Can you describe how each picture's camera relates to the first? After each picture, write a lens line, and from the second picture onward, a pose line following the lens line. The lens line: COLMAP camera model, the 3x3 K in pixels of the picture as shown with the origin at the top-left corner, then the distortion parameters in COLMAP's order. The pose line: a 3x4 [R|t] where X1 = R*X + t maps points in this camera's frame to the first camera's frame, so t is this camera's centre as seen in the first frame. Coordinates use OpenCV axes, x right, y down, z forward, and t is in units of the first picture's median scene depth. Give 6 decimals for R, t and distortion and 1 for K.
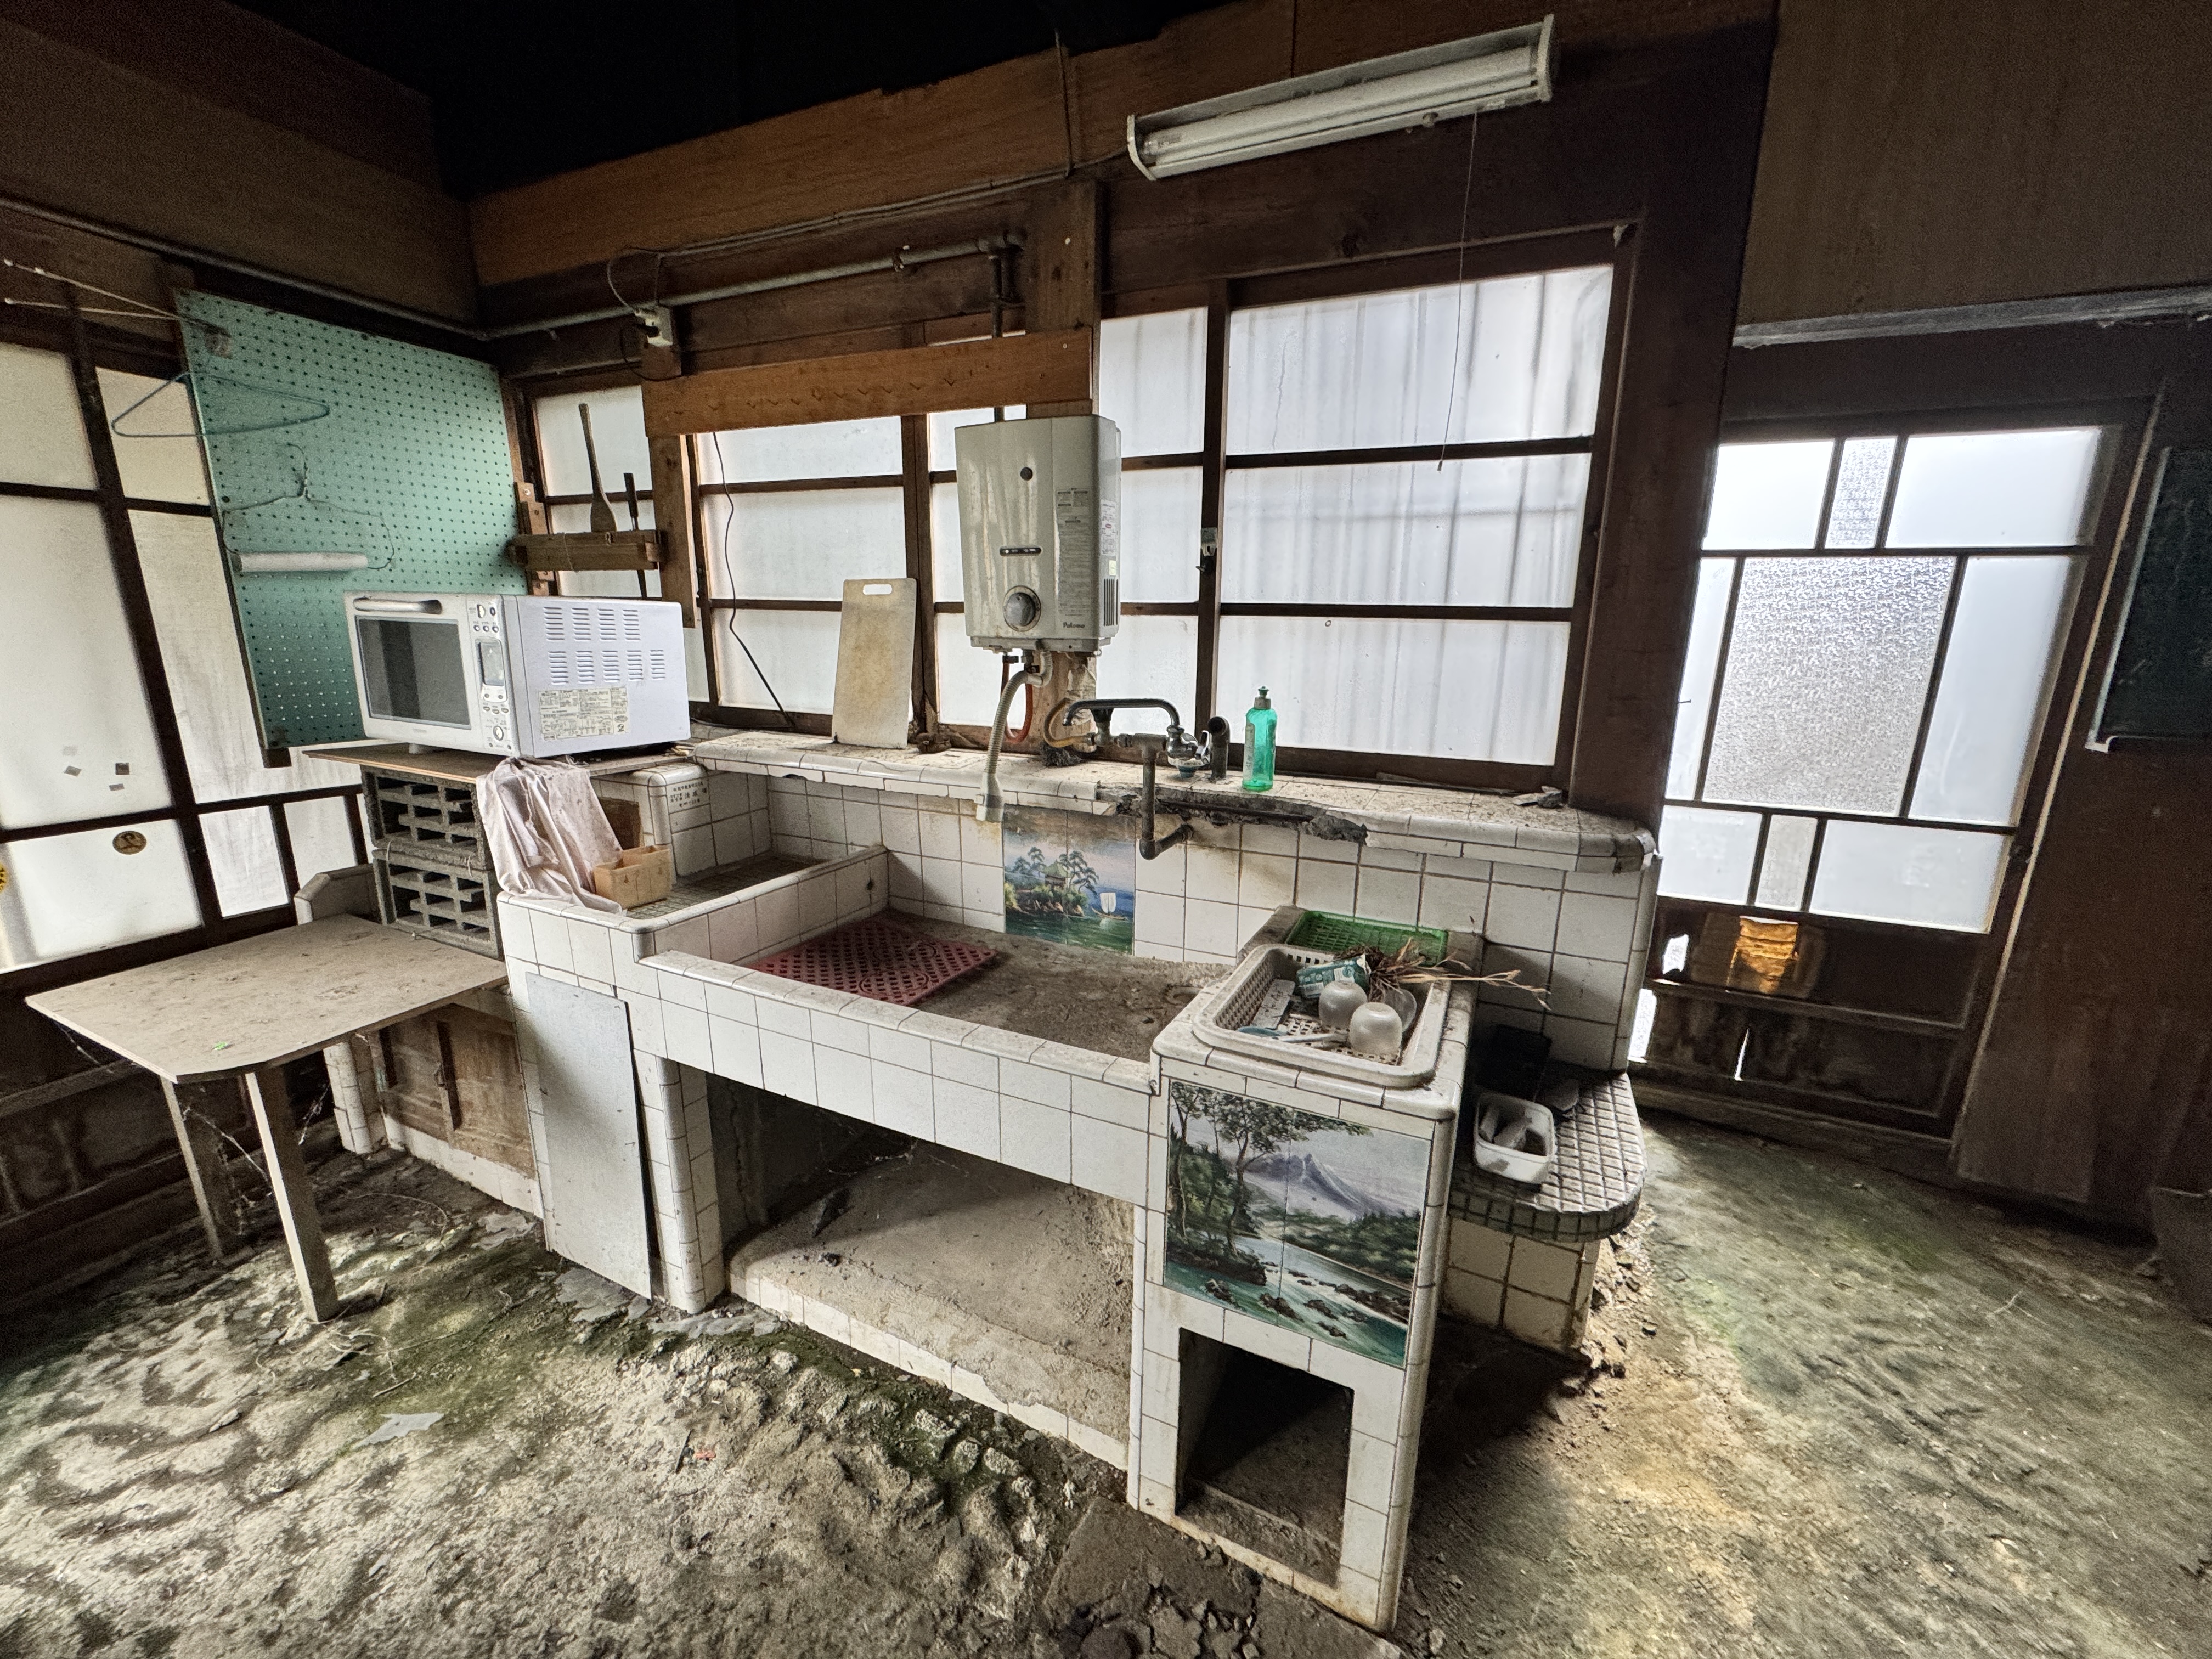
lens RADIAL K [[880.6, 0, 1104.8], [0, 880.6, 830.5], [0, 0, 1]] dist [0.000172, 0.000015]
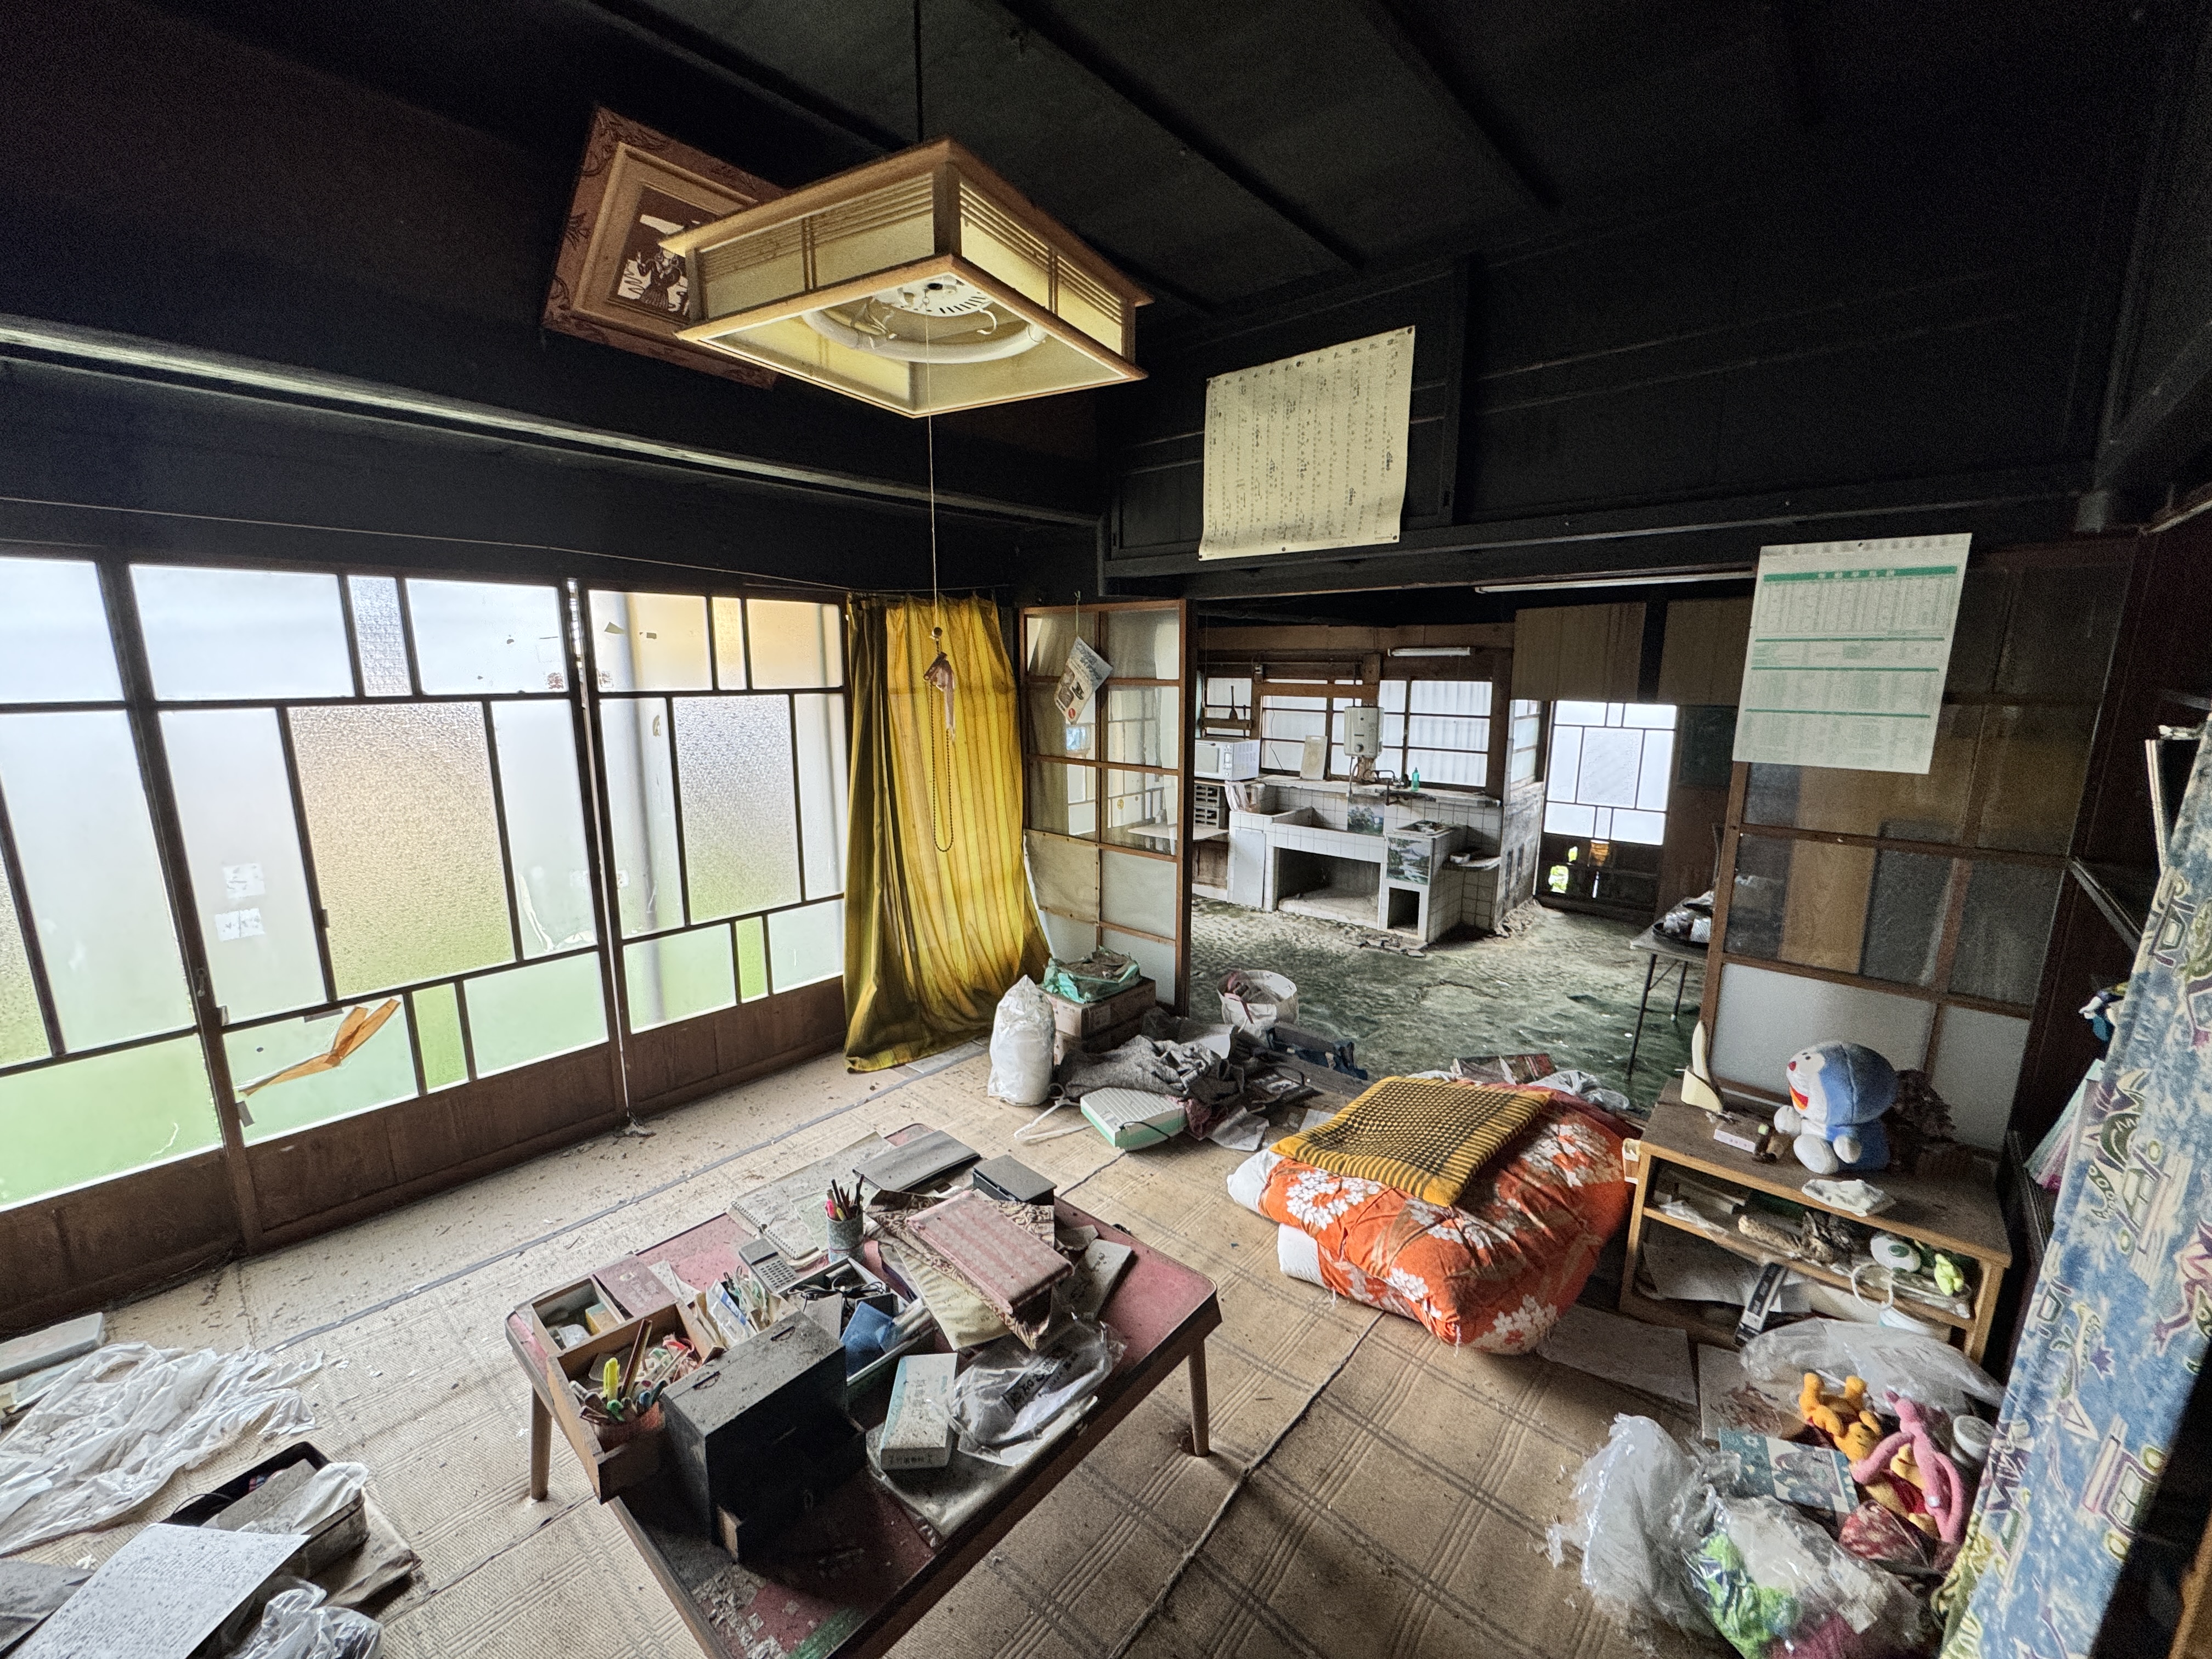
lens RADIAL K [[880.6, 0, 1104.7], [0, 880.6, 829.1], [0, 0, 1]] dist [0.000172, 0.000015]
pose [[0.958322, 0.037520, -0.283217, -0.049599], [-0.050735, 0.997932, -0.039470, 0.365112], [0.281150, 0.052194, 0.958243, -3.353177]]
